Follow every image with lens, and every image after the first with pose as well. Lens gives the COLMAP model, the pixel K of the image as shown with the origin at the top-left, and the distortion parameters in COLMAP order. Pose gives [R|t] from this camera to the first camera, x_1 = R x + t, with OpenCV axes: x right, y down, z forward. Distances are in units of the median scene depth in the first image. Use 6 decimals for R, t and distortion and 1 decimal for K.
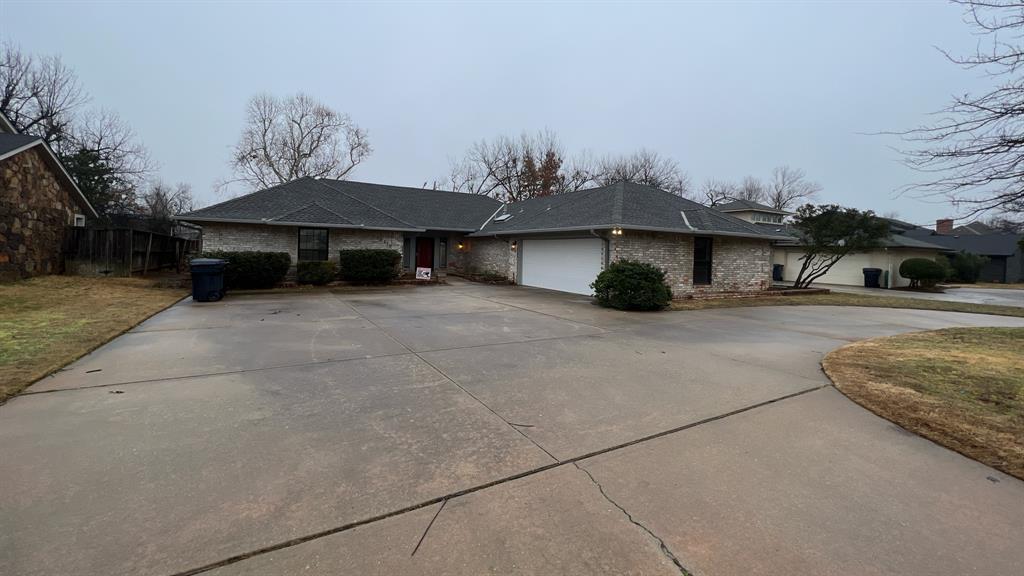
lens RADIAL K [[417.1, 0, 514.7], [0, 417.1, 288.1], [0, 0, 1]] dist [0.000456, -0.000097]
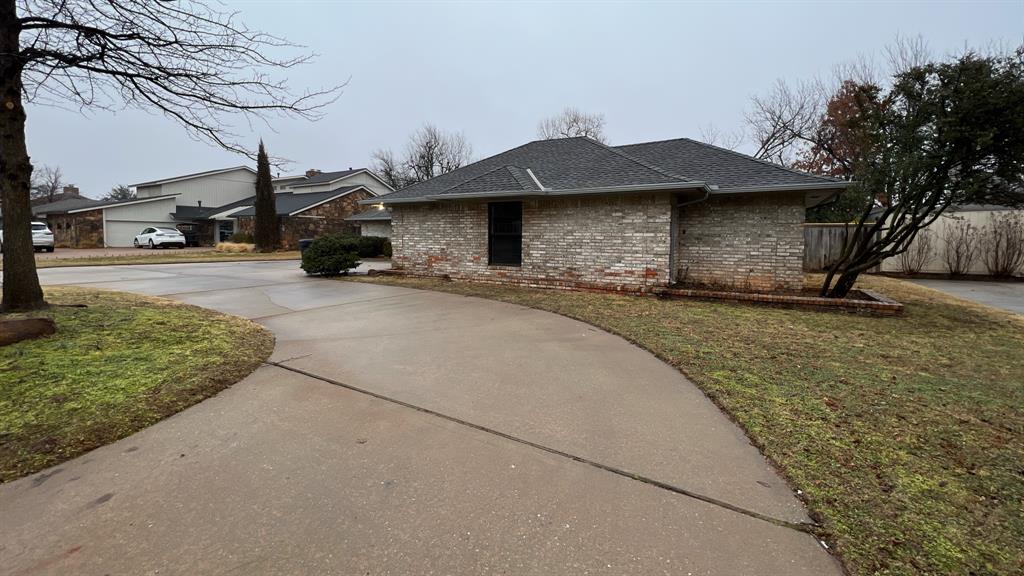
lens RADIAL K [[417.1, 0, 513.0], [0, 417.1, 288.2], [0, 0, 1]] dist [0.000456, -0.000097]
pose [[0.487632, 0.081998, -0.869190, 1.058646], [-0.072400, 0.995948, 0.053338, -0.008940], [0.870042, 0.036920, 0.491593, 0.615035]]
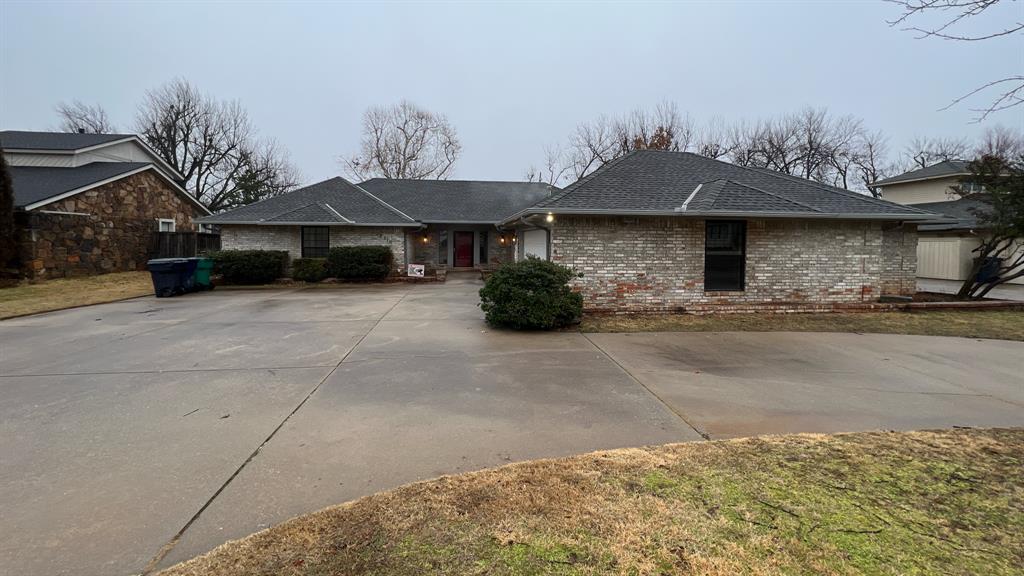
lens RADIAL K [[417.1, 0, 512.4], [0, 417.1, 284.1], [0, 0, 1]] dist [0.000456, -0.000097]
pose [[0.920645, 0.019489, -0.389913, 0.377654], [-0.016151, 0.999799, 0.011837, -0.020957], [0.390066, -0.004600, 0.920776, 0.236293]]
